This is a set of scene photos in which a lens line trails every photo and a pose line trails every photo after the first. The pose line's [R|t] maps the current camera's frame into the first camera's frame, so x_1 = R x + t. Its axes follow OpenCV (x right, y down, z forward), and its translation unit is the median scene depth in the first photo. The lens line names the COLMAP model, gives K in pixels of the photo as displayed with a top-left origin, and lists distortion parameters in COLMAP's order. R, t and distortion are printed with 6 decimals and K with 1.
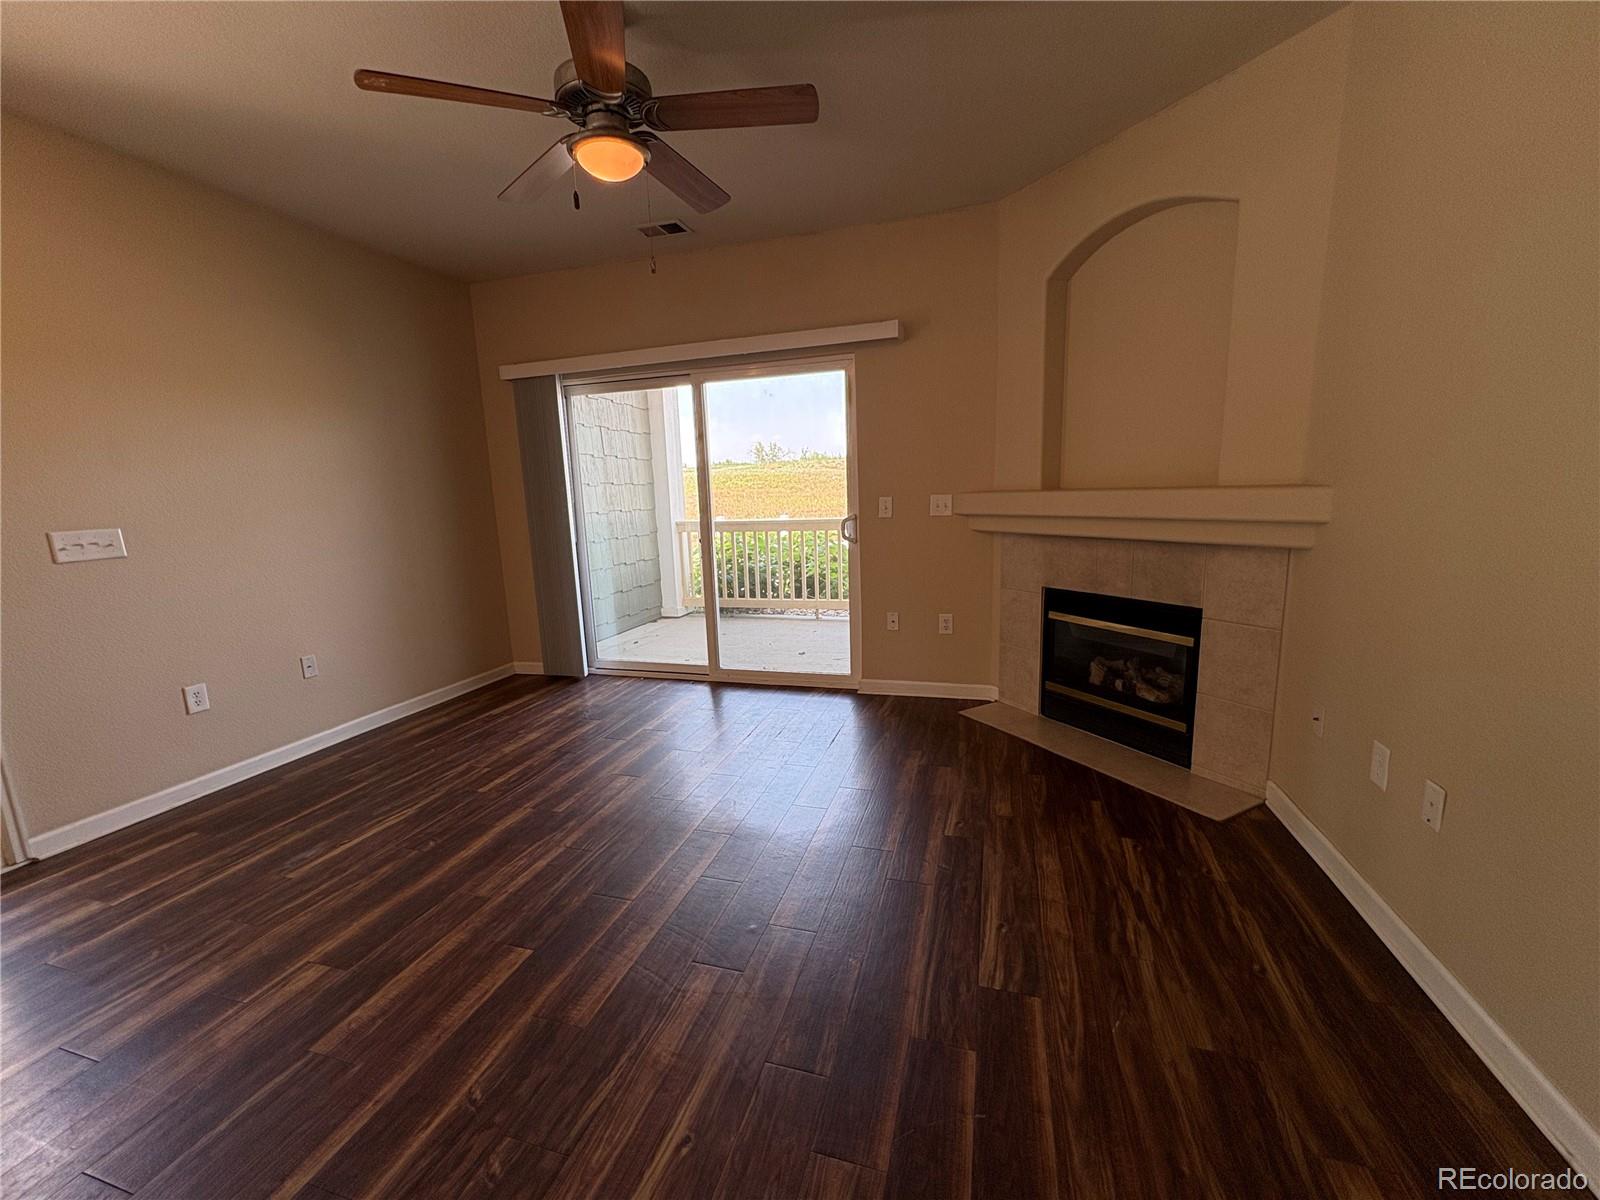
lens RADIAL K [[635.9, 0, 806.8], [0, 635.9, 601.7], [0, 0, 1]] dist [-0.004075, 0.000197]
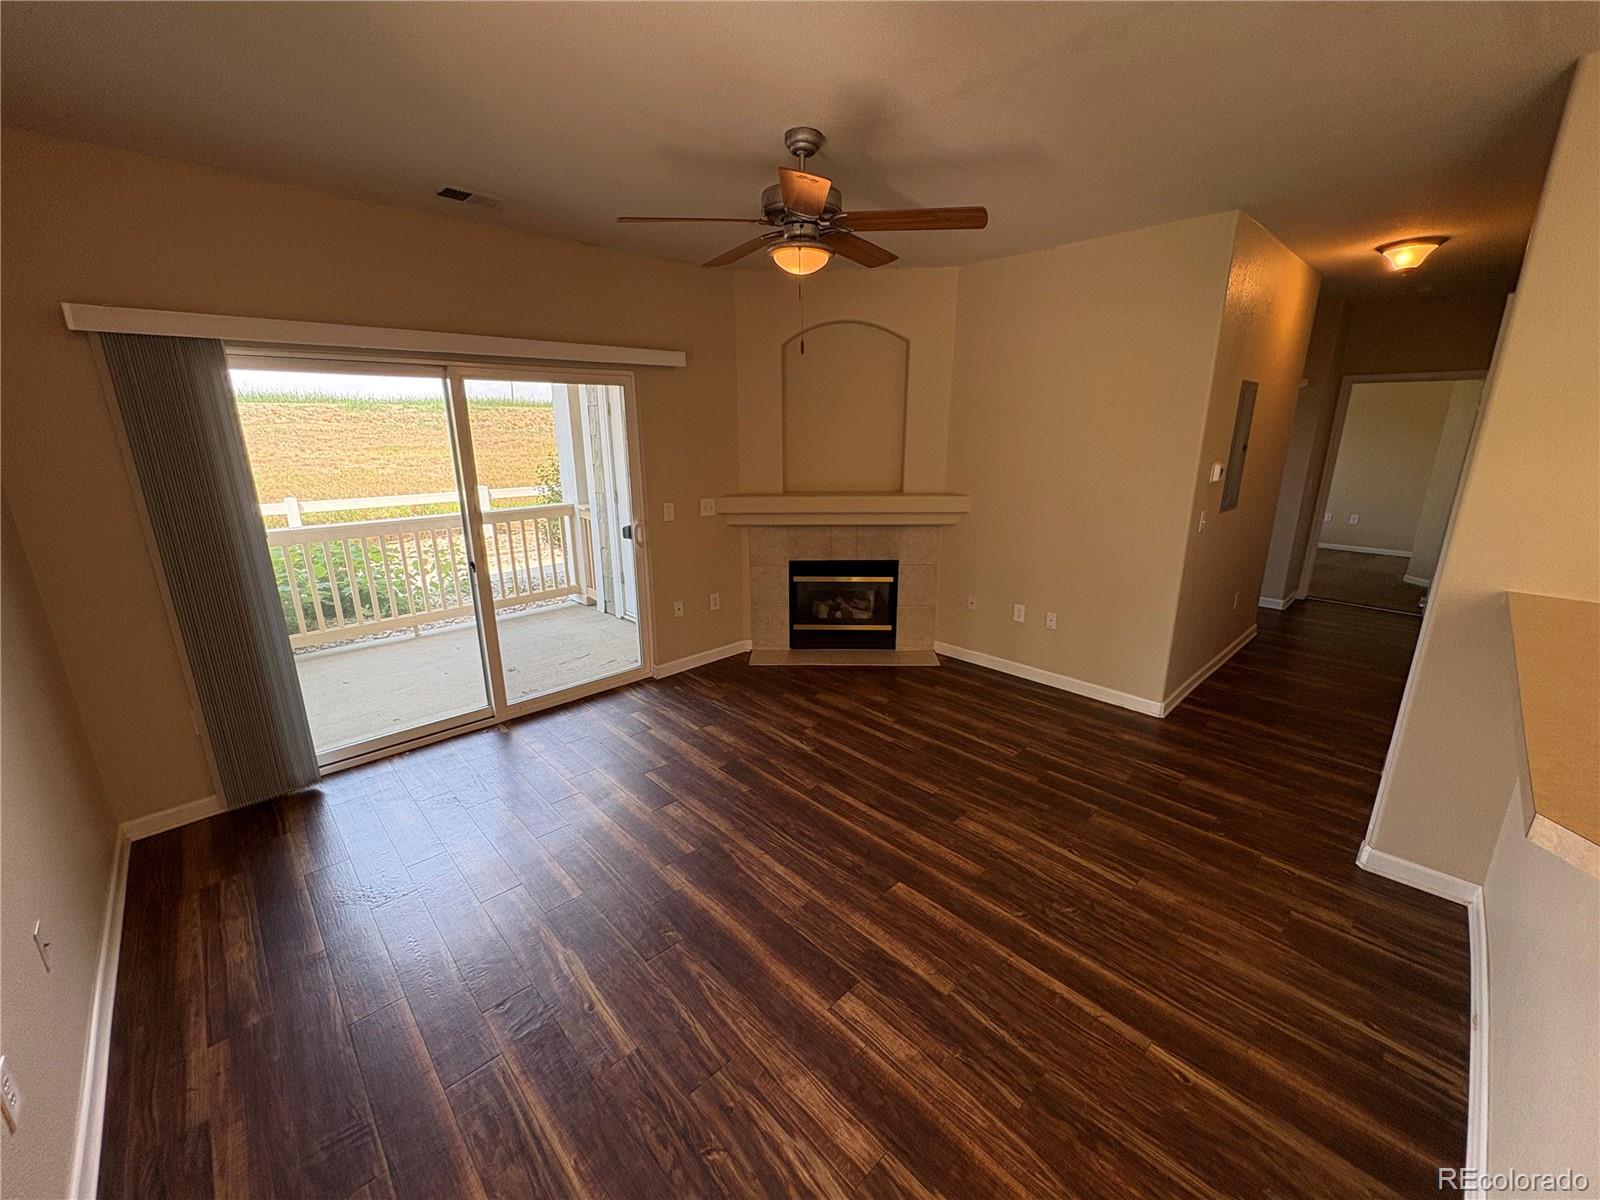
lens RADIAL K [[635.9, 0, 800.8], [0, 635.9, 593.8], [0, 0, 1]] dist [-0.004075, 0.000197]
pose [[0.499849, -0.190029, 0.845009, -0.833712], [0.138692, 0.980606, 0.138482, -0.144232], [-0.854936, 0.047976, 0.516510, 0.240104]]
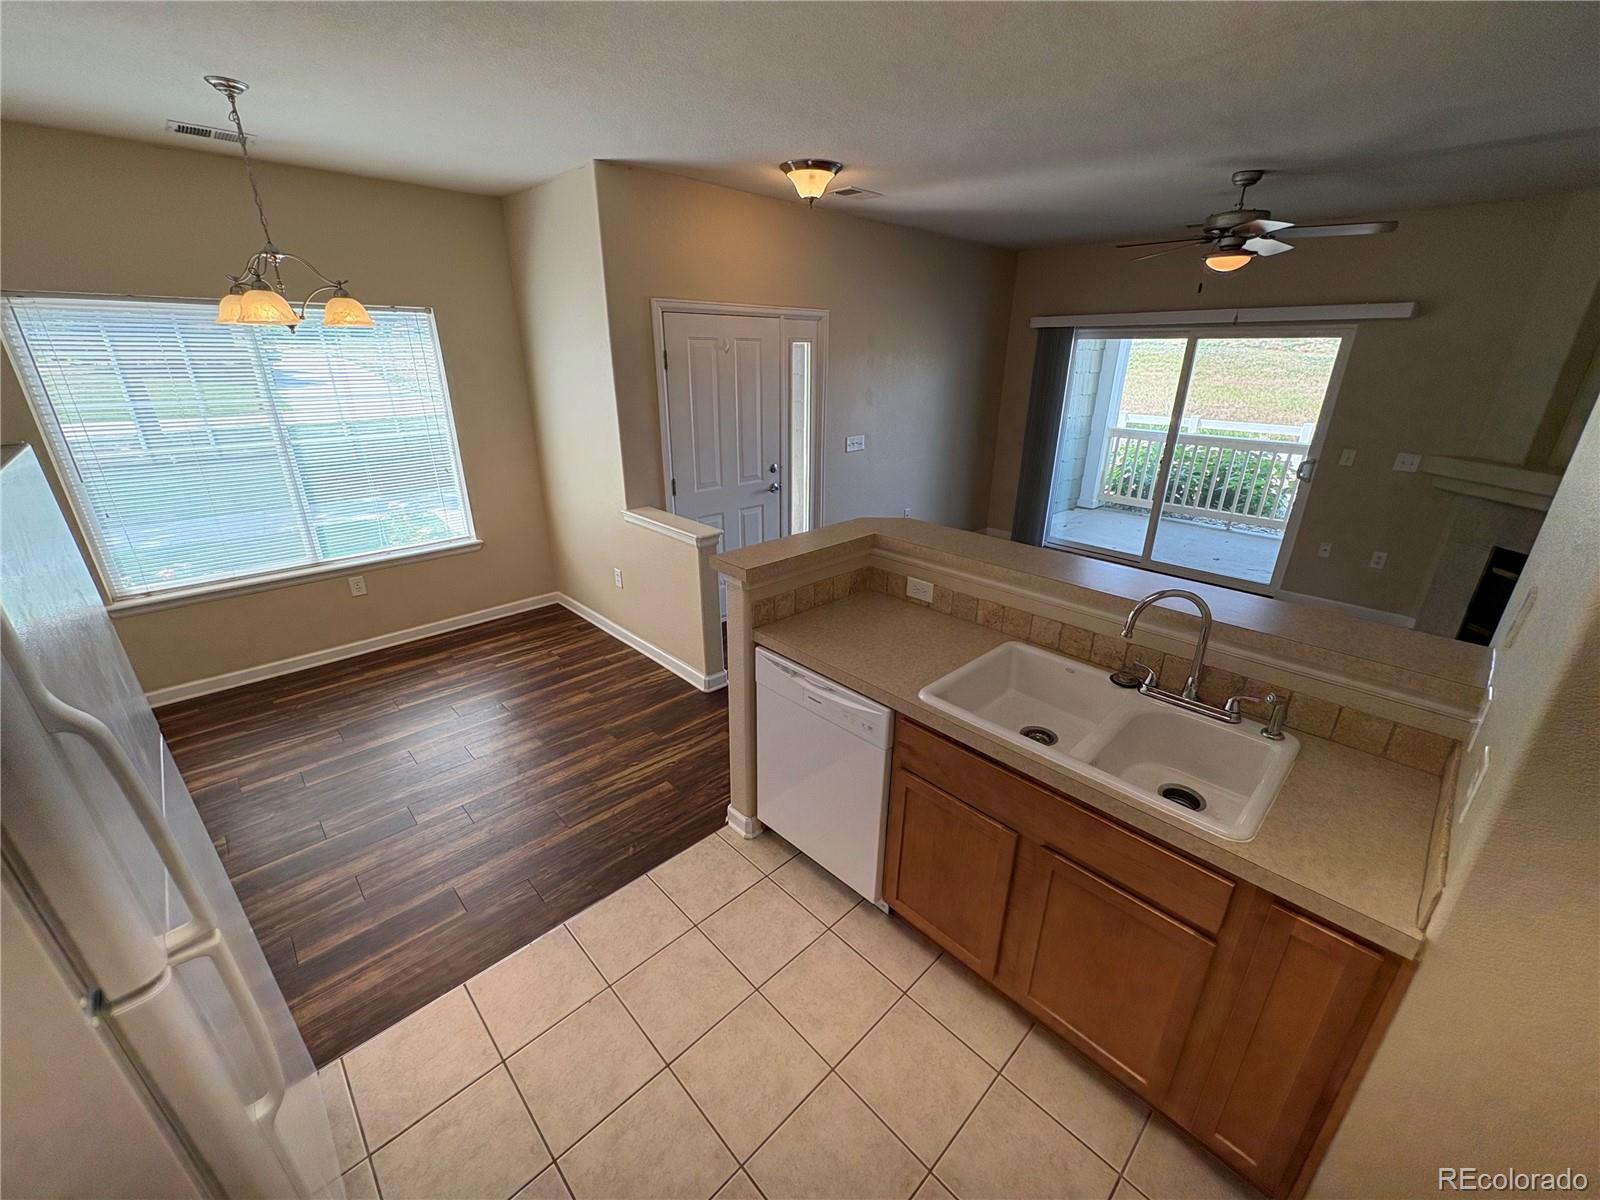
lens RADIAL K [[635.9, 0, 799.5], [0, 635.9, 597.2], [0, 0, 1]] dist [-0.004075, 0.000197]
pose [[0.863822, 0.217715, -0.454325, -0.194762], [-0.122420, 0.965483, 0.229903, -0.045617], [0.488697, -0.142977, 0.860659, -0.672582]]
